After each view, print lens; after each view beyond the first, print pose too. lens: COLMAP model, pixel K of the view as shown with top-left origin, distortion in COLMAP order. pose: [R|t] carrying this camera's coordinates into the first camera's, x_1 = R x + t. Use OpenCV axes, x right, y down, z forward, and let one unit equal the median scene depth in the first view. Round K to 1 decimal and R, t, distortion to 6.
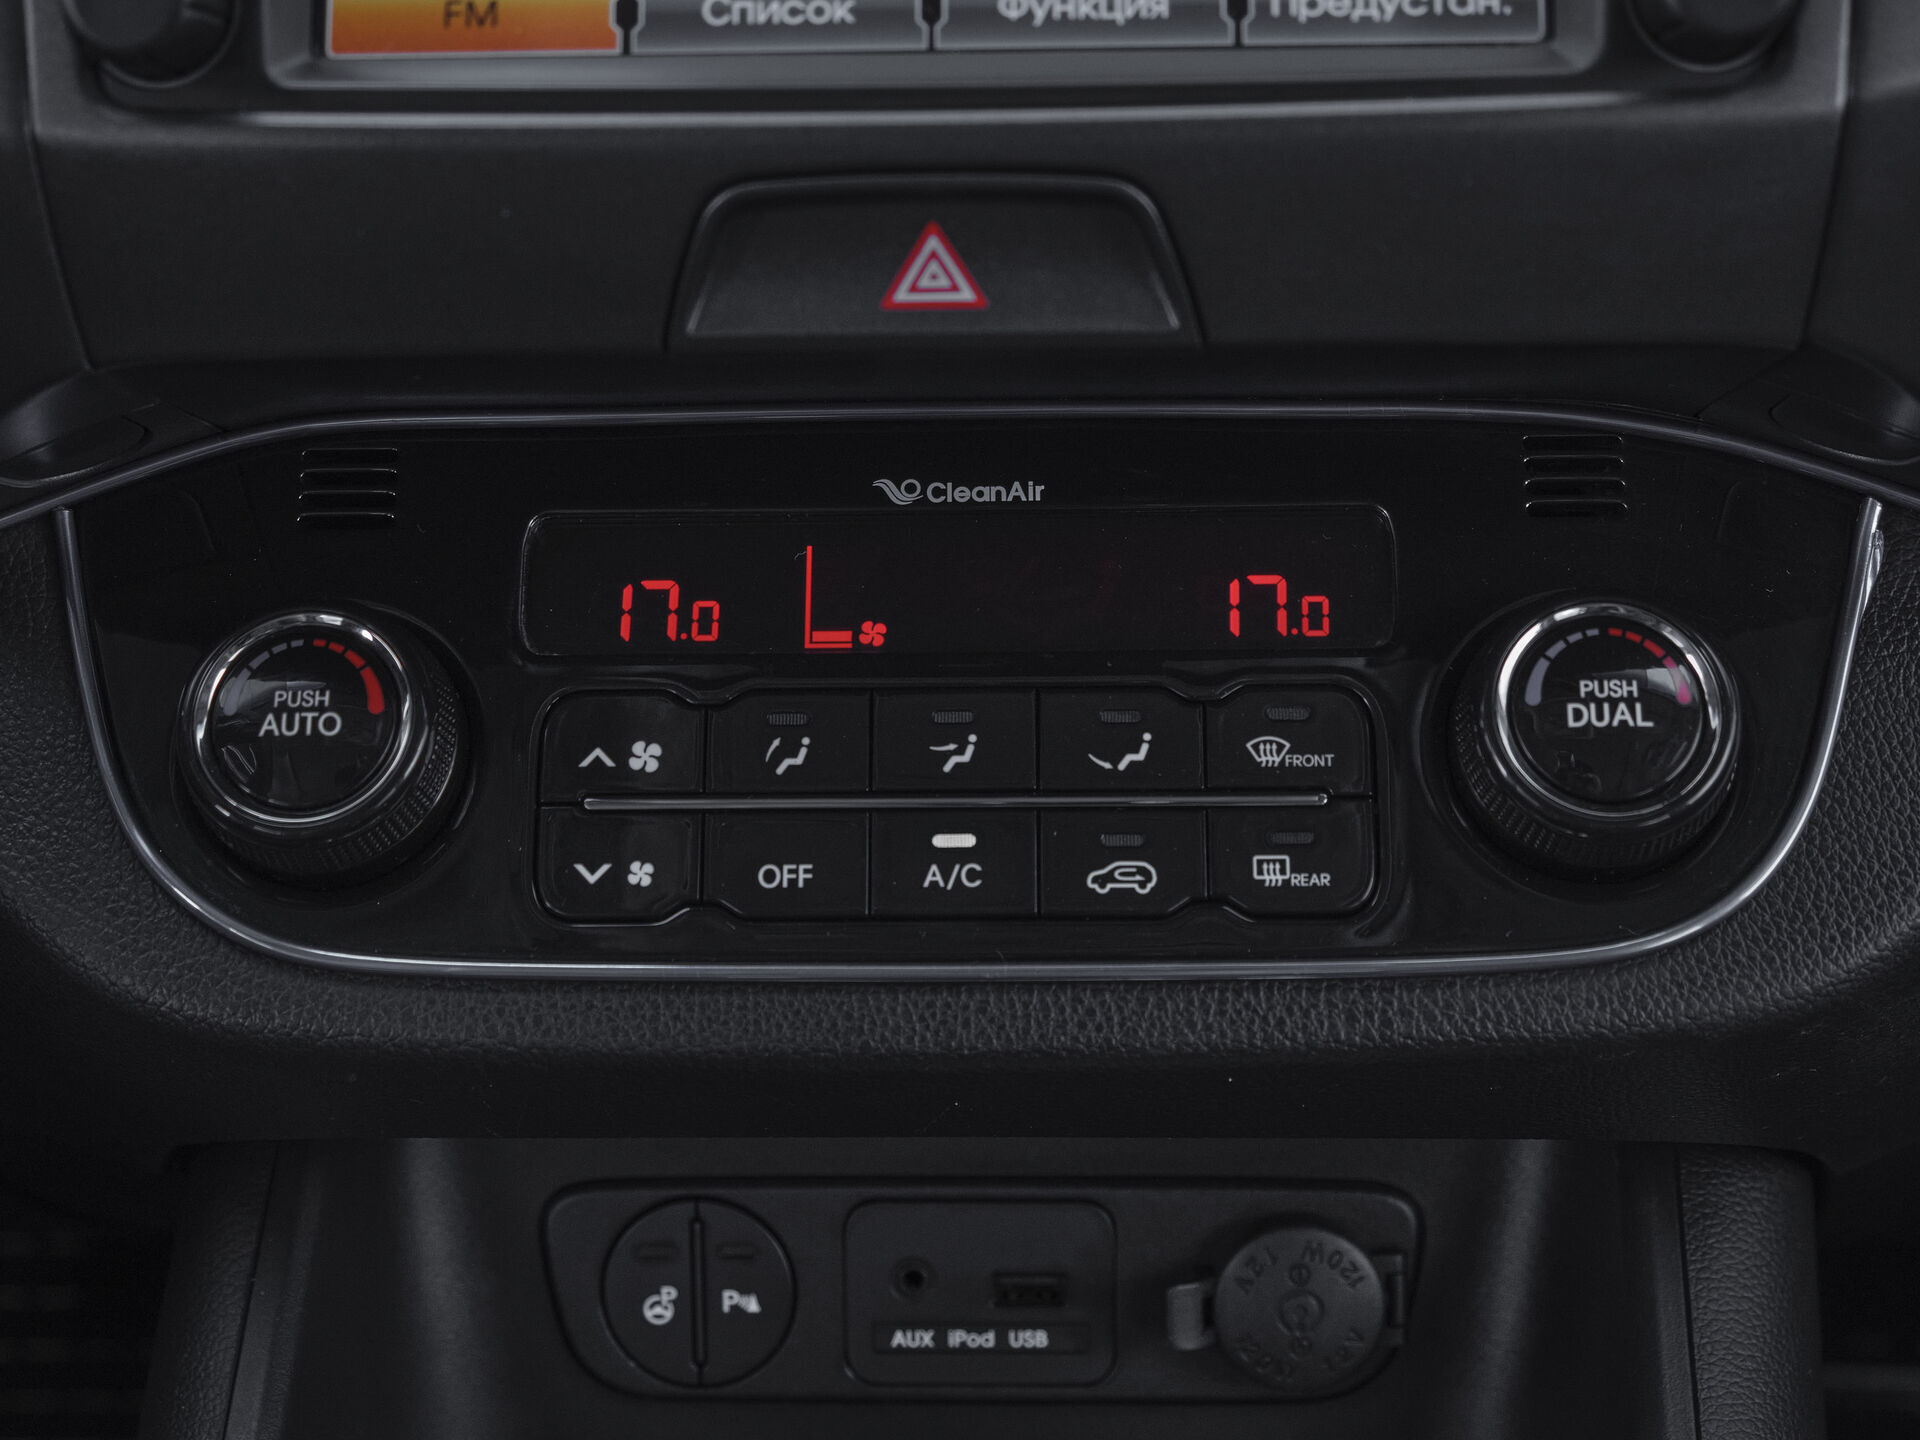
lens RADIAL K [[2990.4, 0, 949.2], [0, 2990.4, 711.9], [0, 0, 1]] dist [-0.051111, 0.000000]
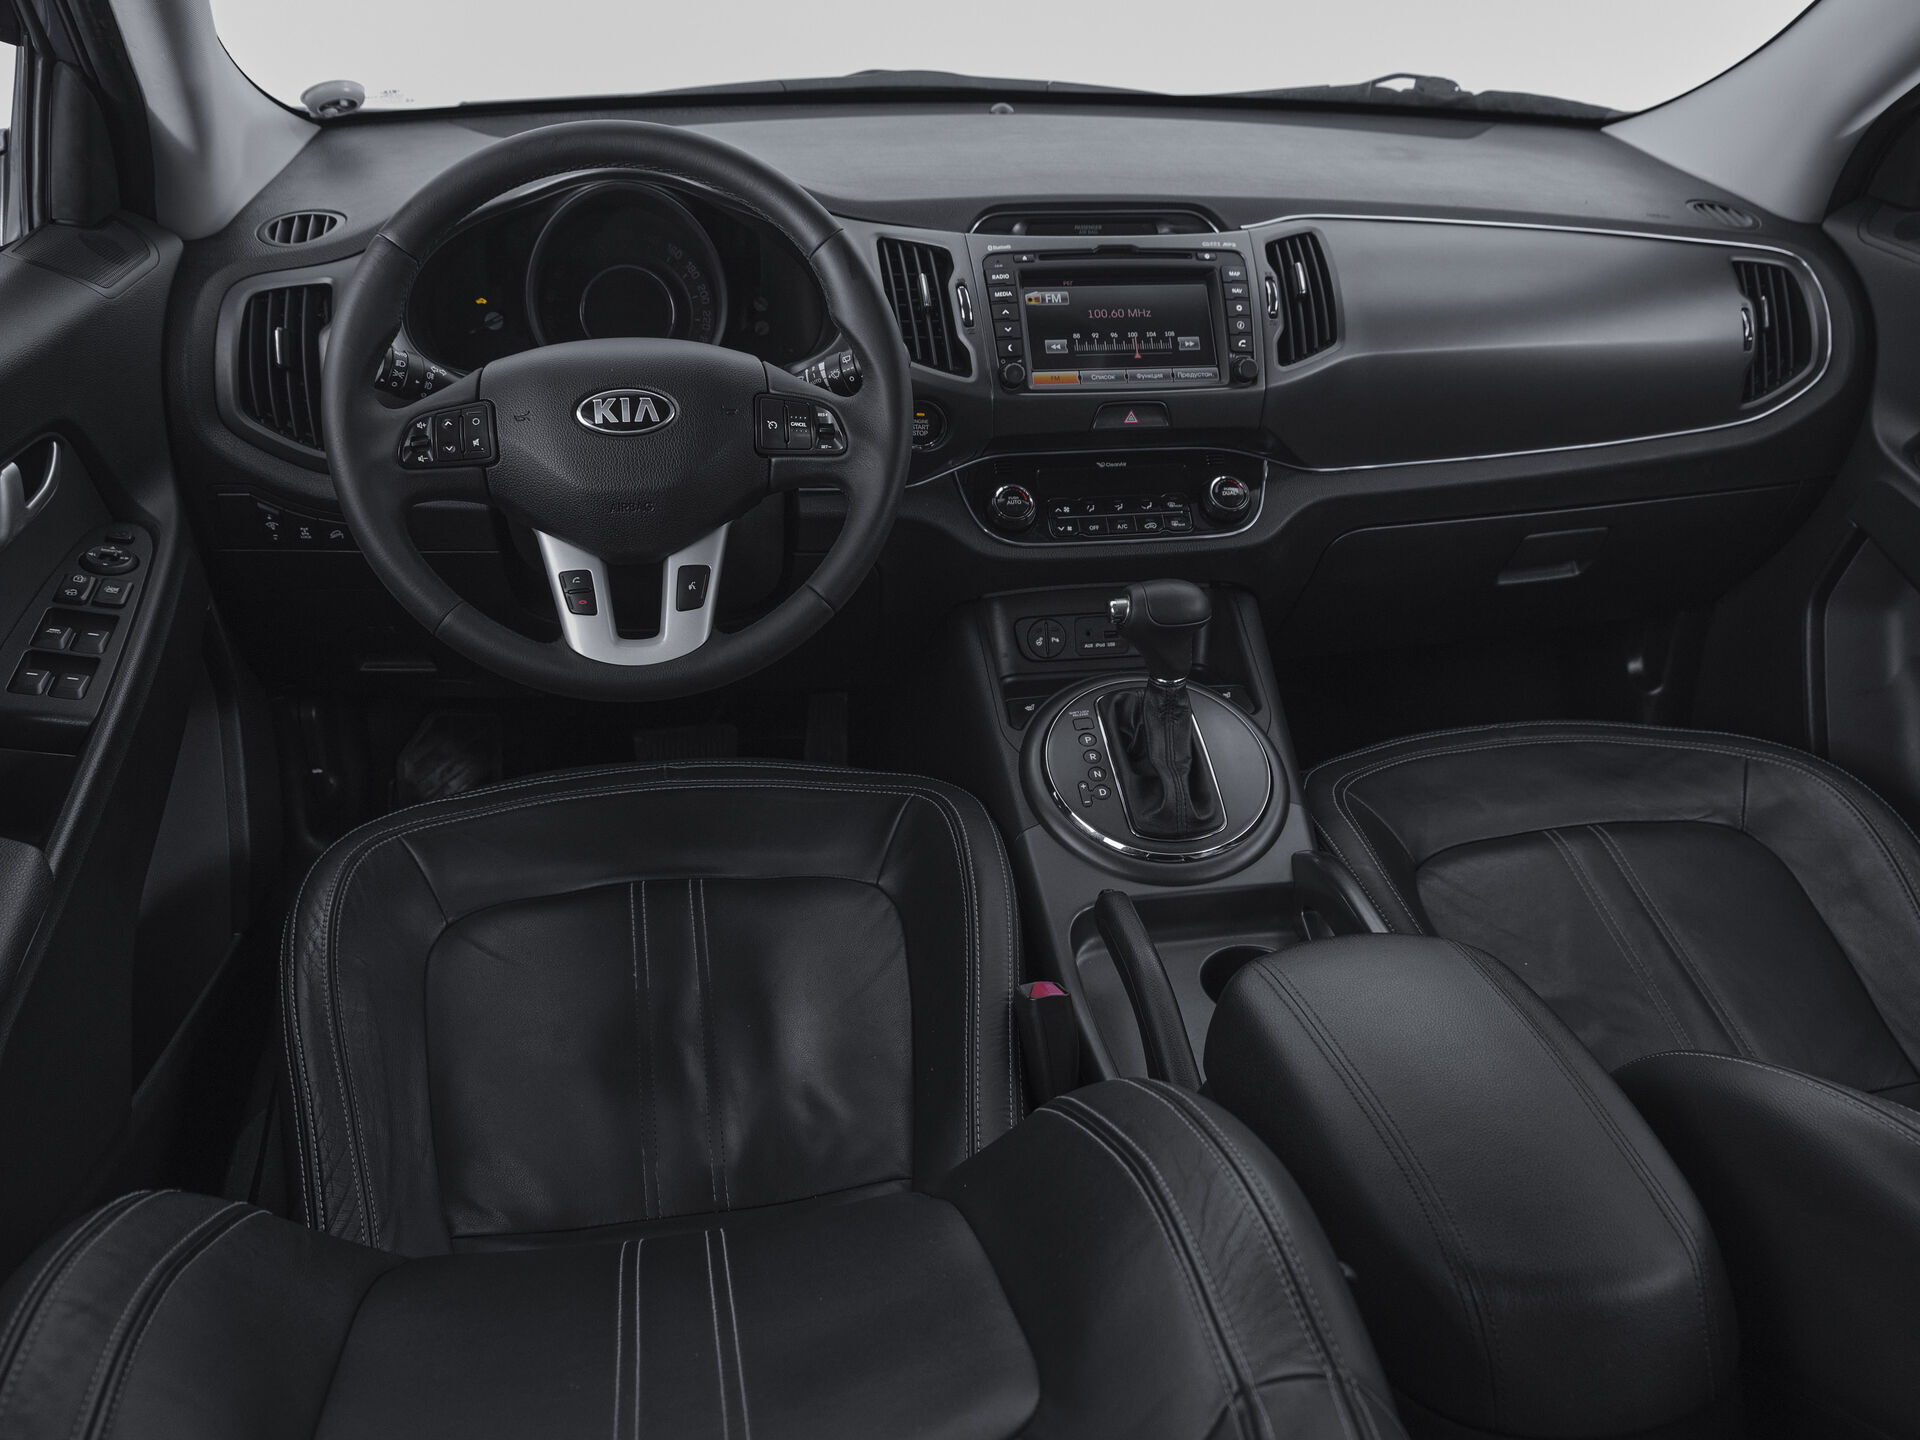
lens RADIAL K [[1706.3, 0, 992.4], [0, 1706.3, 708.0], [0, 0, 1]] dist [-0.041887, 0.036546]
pose [[0.971417, -0.054886, 0.230948, -1.023217], [0.072742, 0.994925, -0.069521, 0.614772], [-0.225960, 0.084334, 0.970479, -2.110940]]
